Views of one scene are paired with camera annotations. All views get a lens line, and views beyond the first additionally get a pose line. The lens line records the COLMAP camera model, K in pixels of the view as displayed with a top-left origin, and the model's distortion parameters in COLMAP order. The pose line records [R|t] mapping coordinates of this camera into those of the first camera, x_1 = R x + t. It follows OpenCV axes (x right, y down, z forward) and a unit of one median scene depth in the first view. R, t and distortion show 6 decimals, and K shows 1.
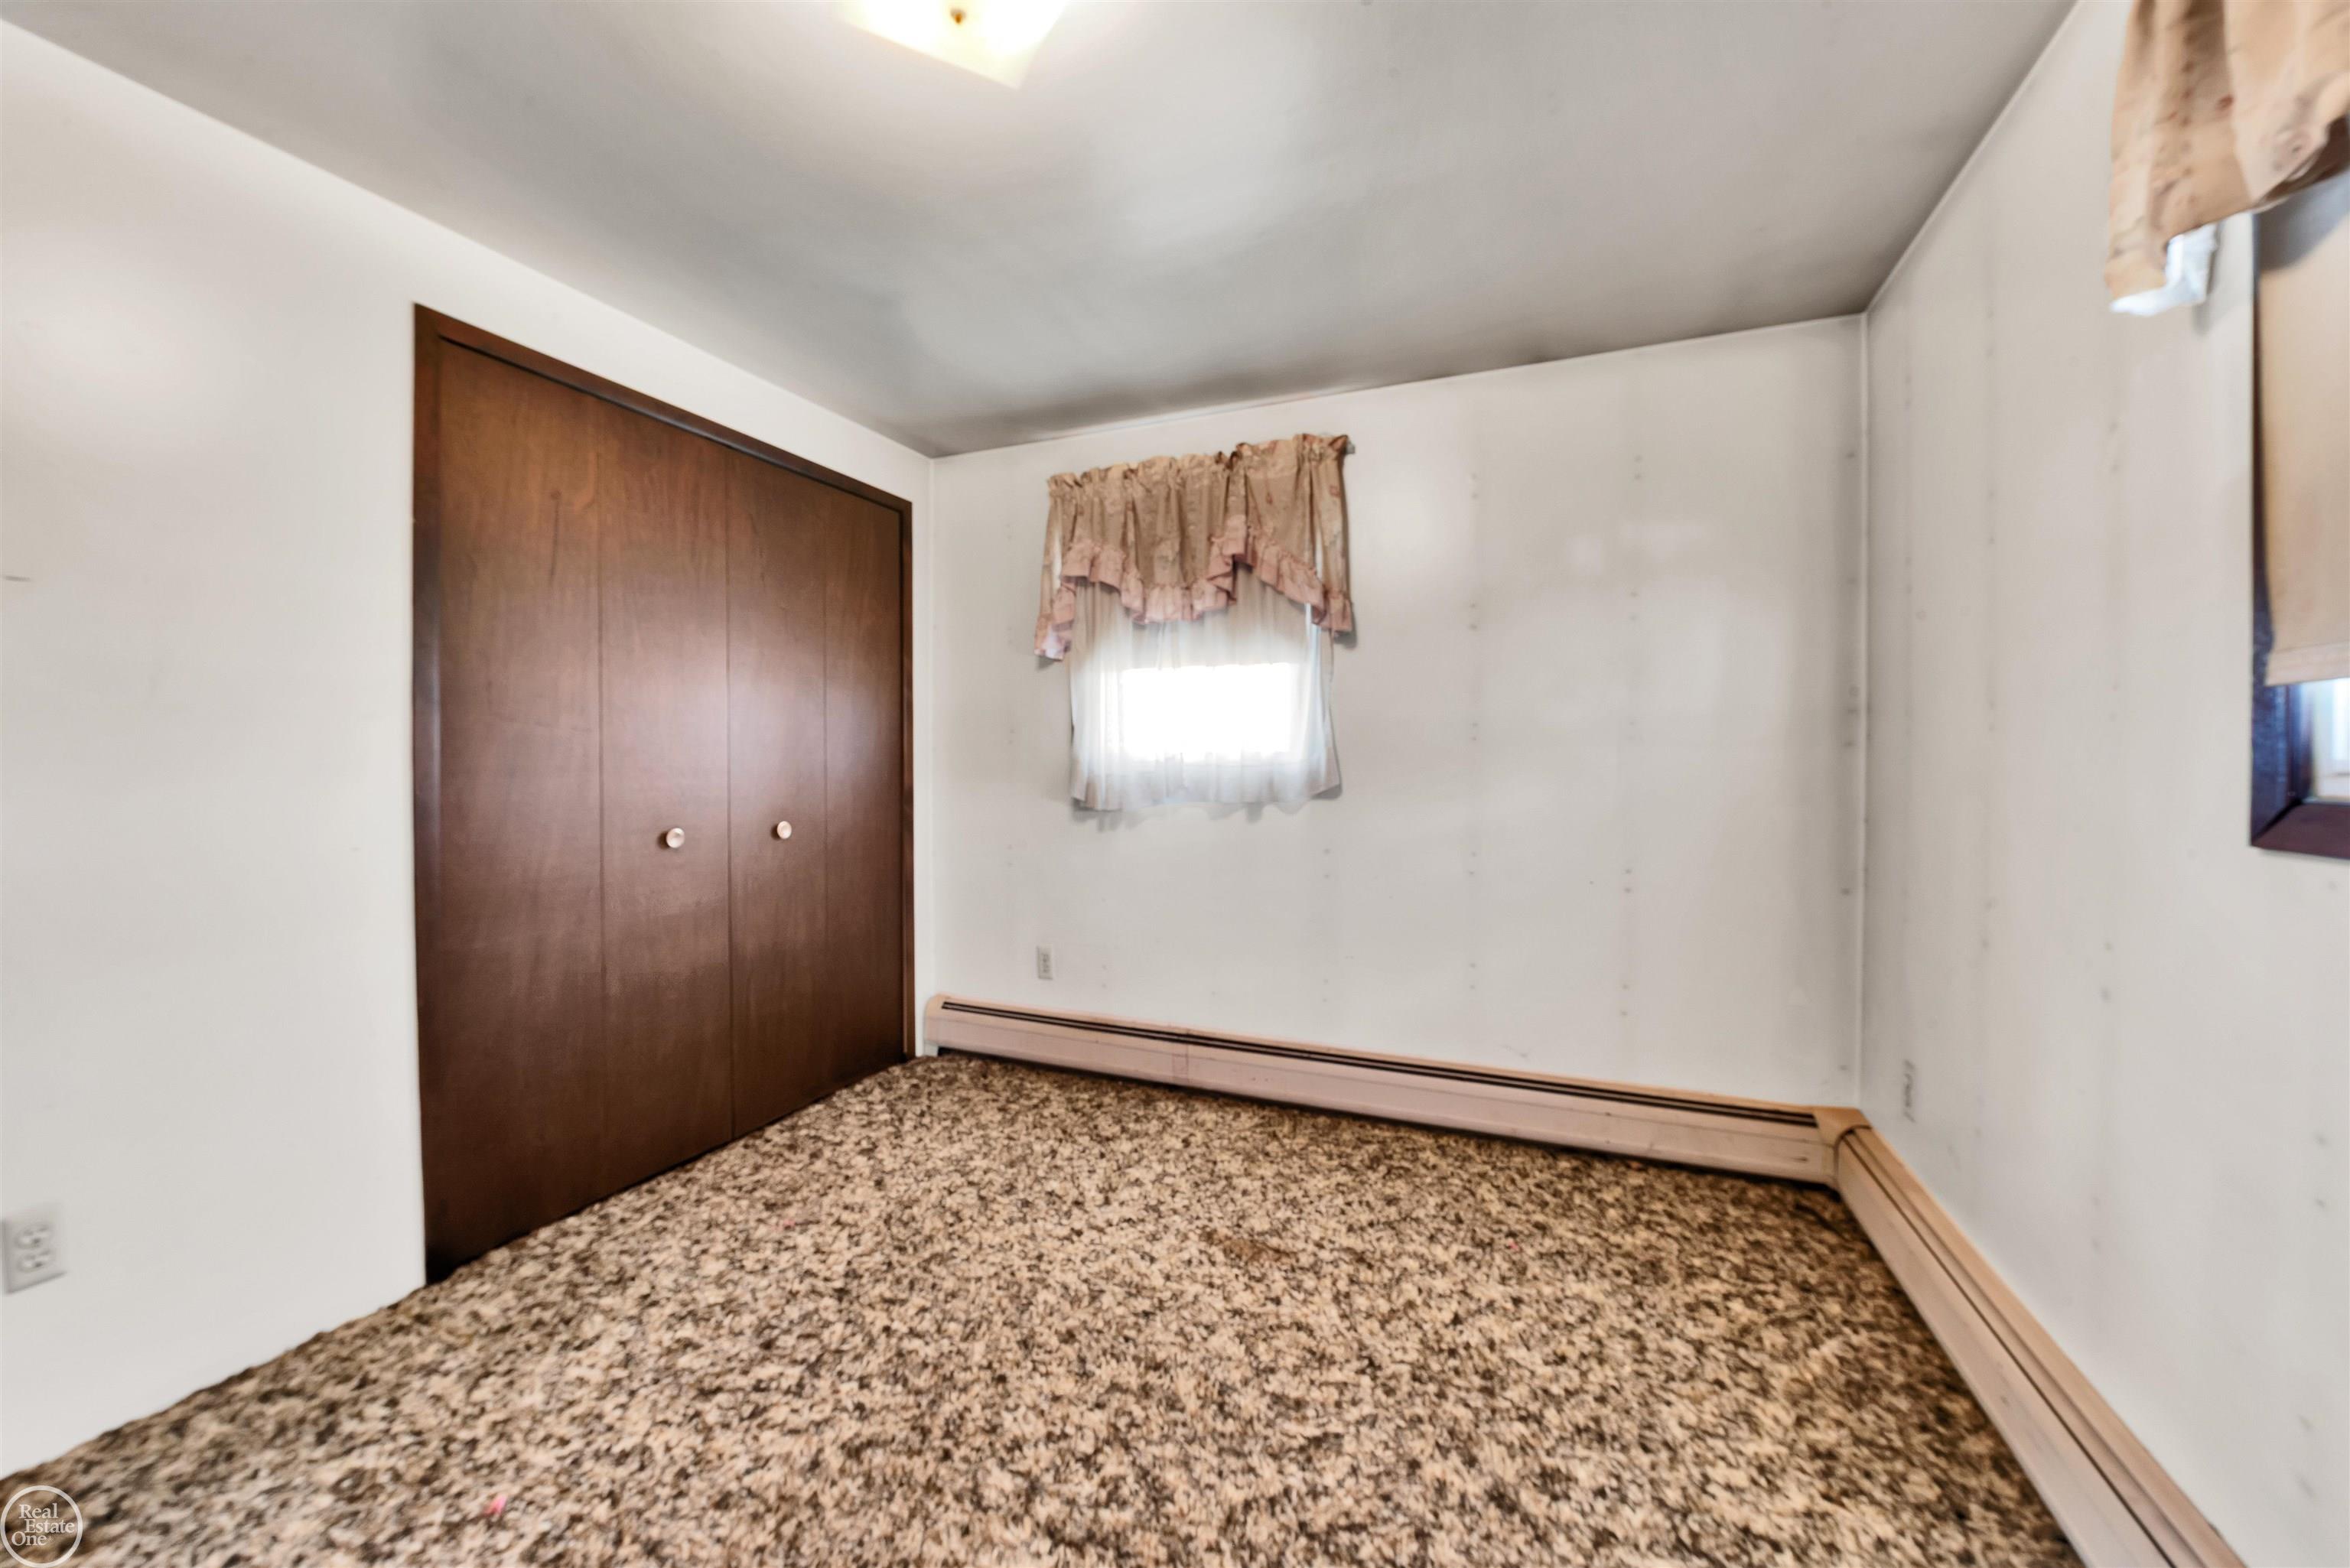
lens RADIAL K [[892.3, 0, 1176.0], [0, 892.3, 773.5], [0, 0, 1]] dist [-0.013770, -0.000920]
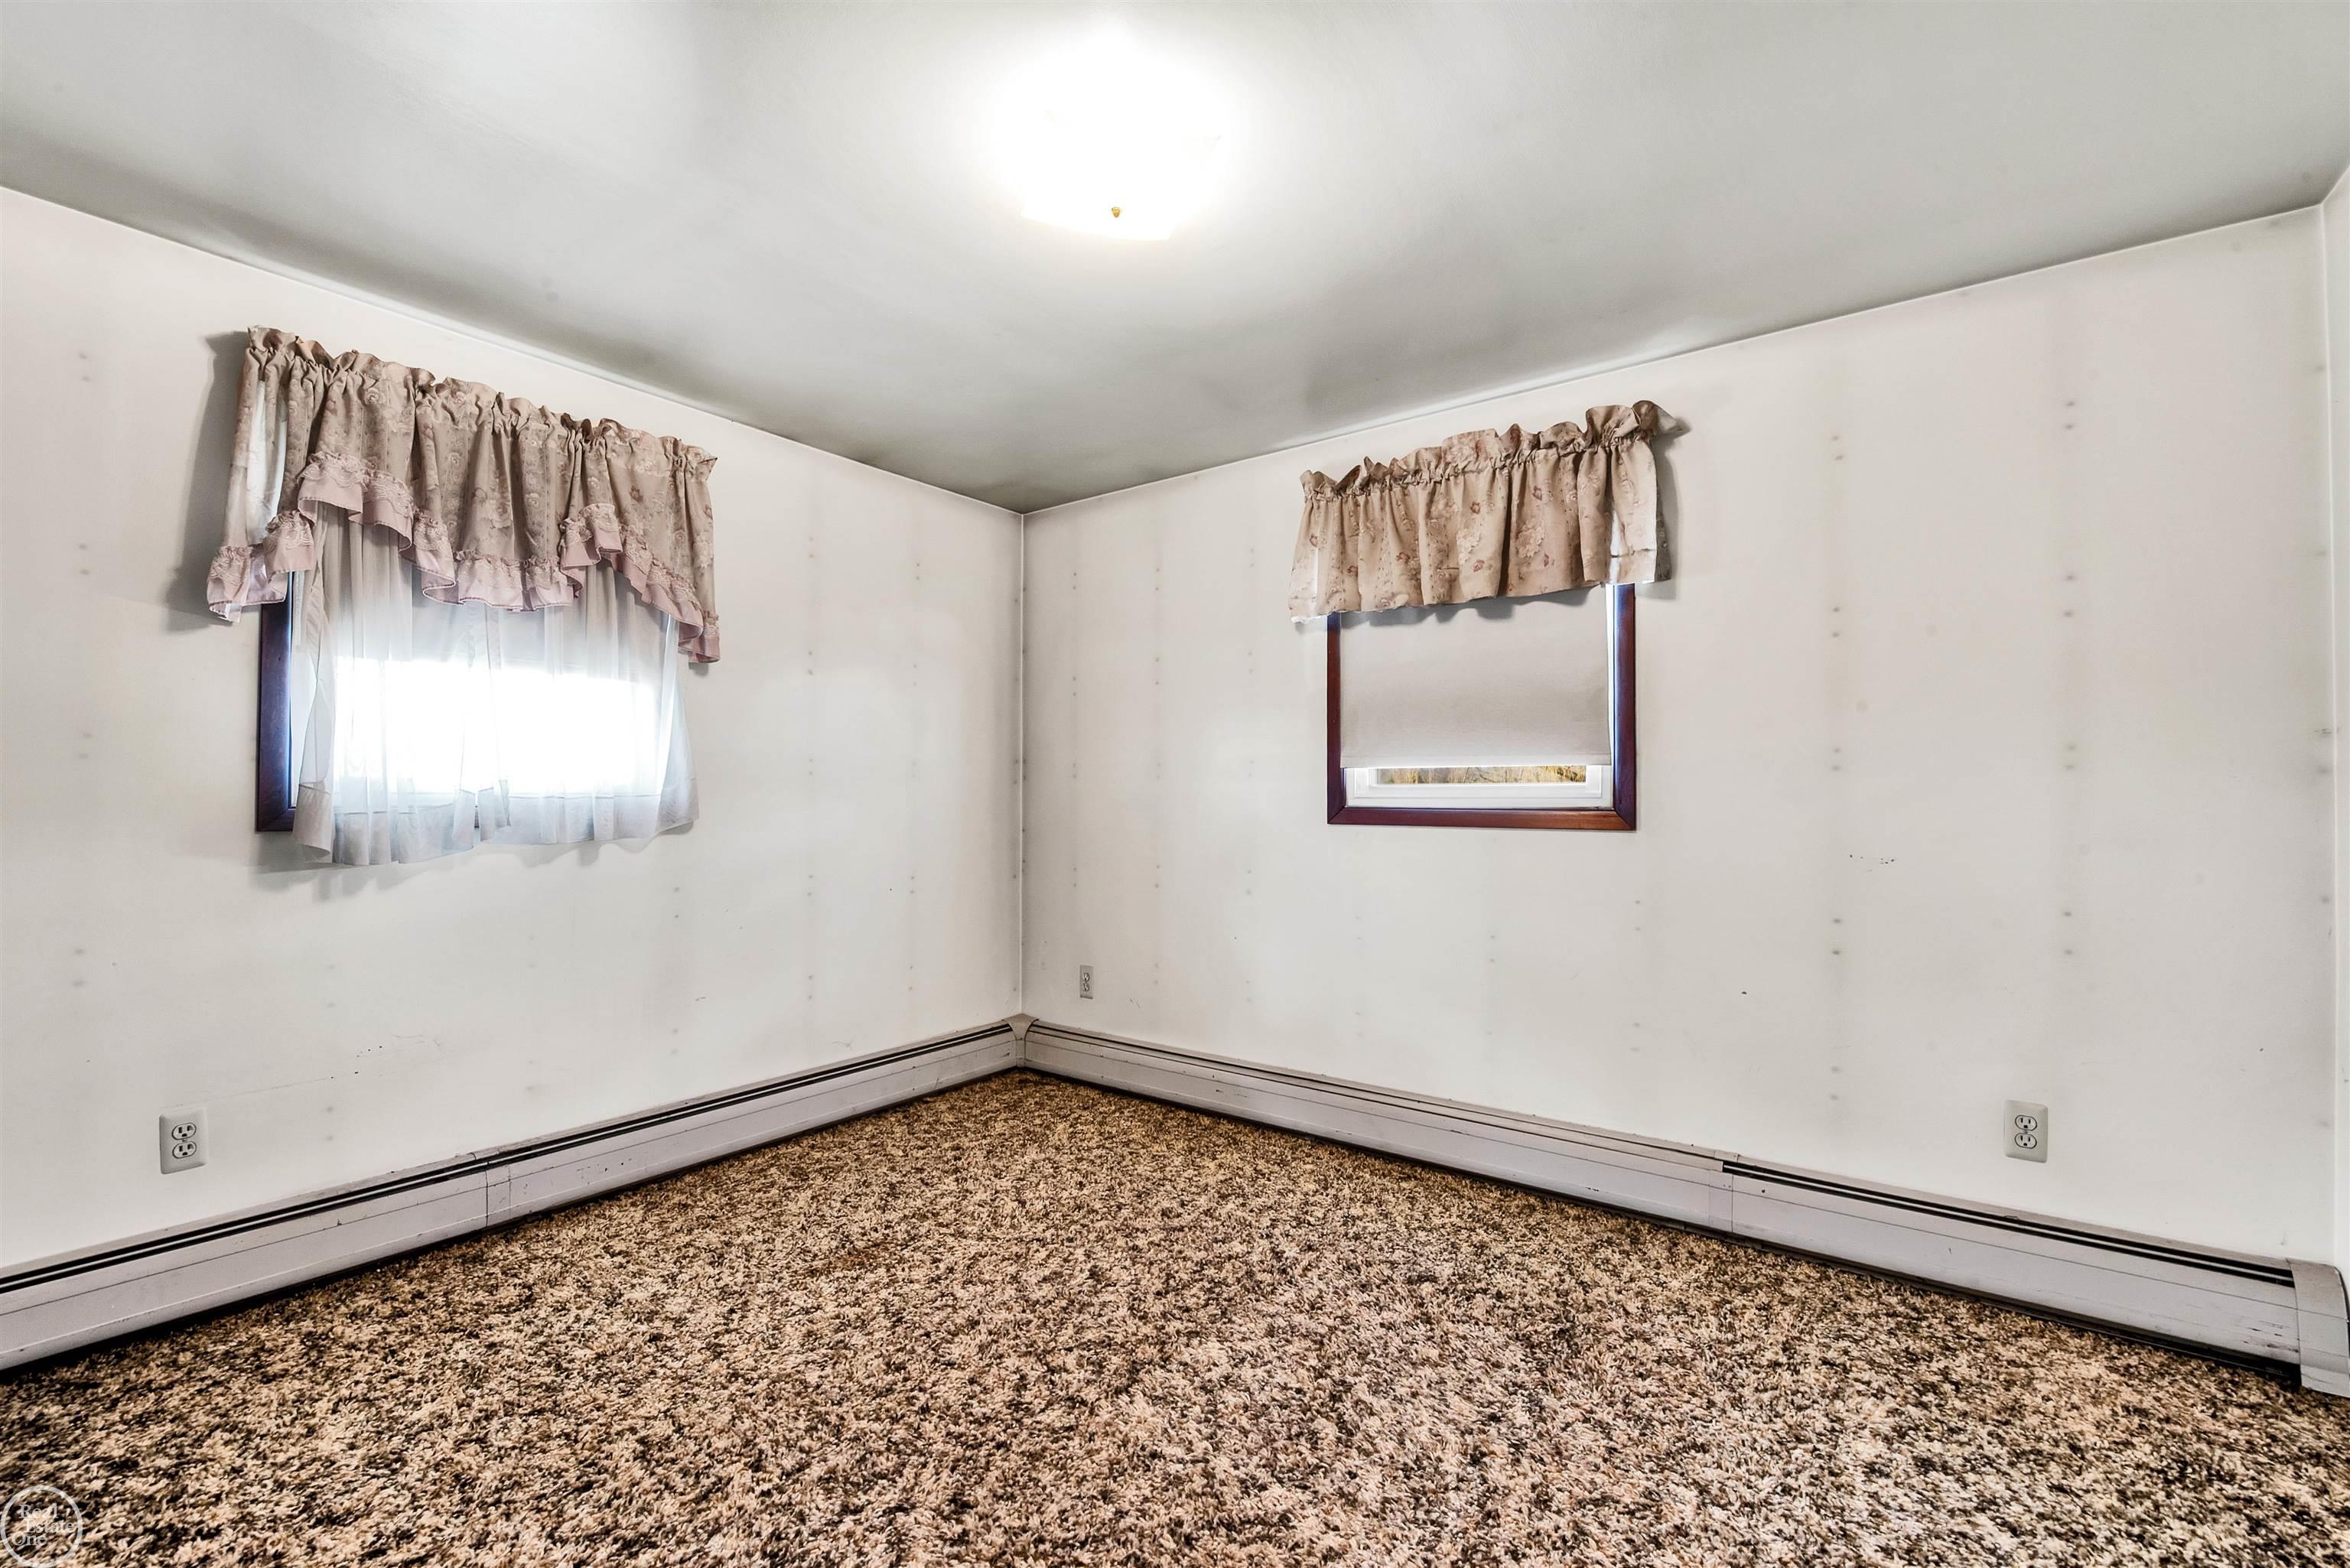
lens RADIAL K [[947.6, 0, 1177.0], [0, 947.6, 779.8], [0, 0, 1]] dist [-0.004444, -0.001366]
pose [[0.239909, 0.015359, 0.970674, -0.846152], [0.011688, 0.999757, -0.018708, -0.003455], [-0.970725, 0.015833, 0.239671, 0.327277]]
